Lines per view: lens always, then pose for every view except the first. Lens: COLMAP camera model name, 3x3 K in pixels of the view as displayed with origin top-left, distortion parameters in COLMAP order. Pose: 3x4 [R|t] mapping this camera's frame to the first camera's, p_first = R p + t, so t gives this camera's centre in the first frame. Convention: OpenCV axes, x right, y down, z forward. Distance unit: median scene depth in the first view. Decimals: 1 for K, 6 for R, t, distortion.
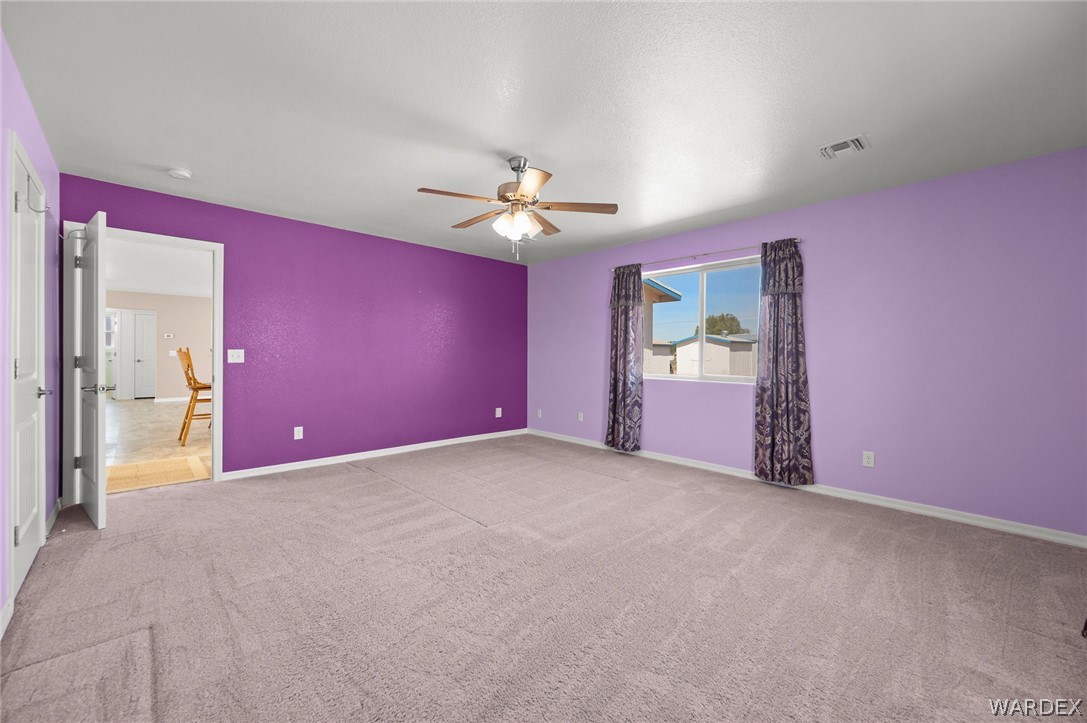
lens RADIAL K [[442.8, 0, 553.1], [0, 442.8, 358.2], [0, 0, 1]] dist [0.001282, 0.000123]
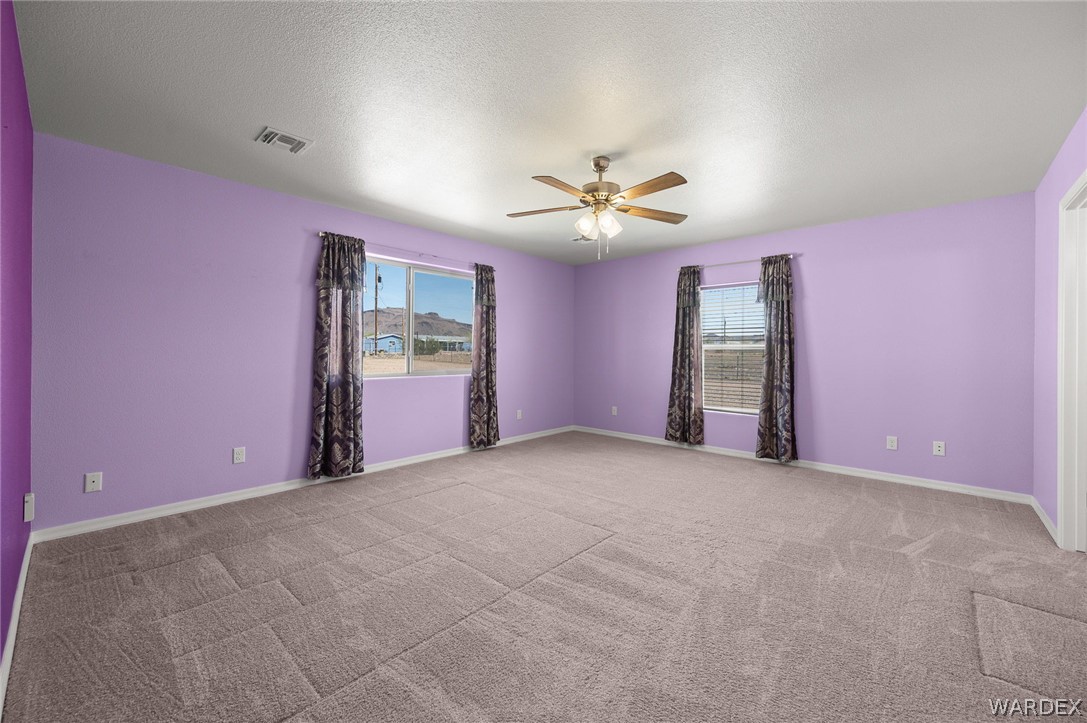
lens RADIAL K [[430.1, 0, 550.1], [0, 430.1, 351.7], [0, 0, 1]] dist [0.000437, 0.000121]
pose [[-0.075060, -0.007540, 0.997150, -0.777074], [0.000312, 0.999971, 0.007584, -0.015000], [-0.997179, 0.000881, -0.075056, 0.881997]]
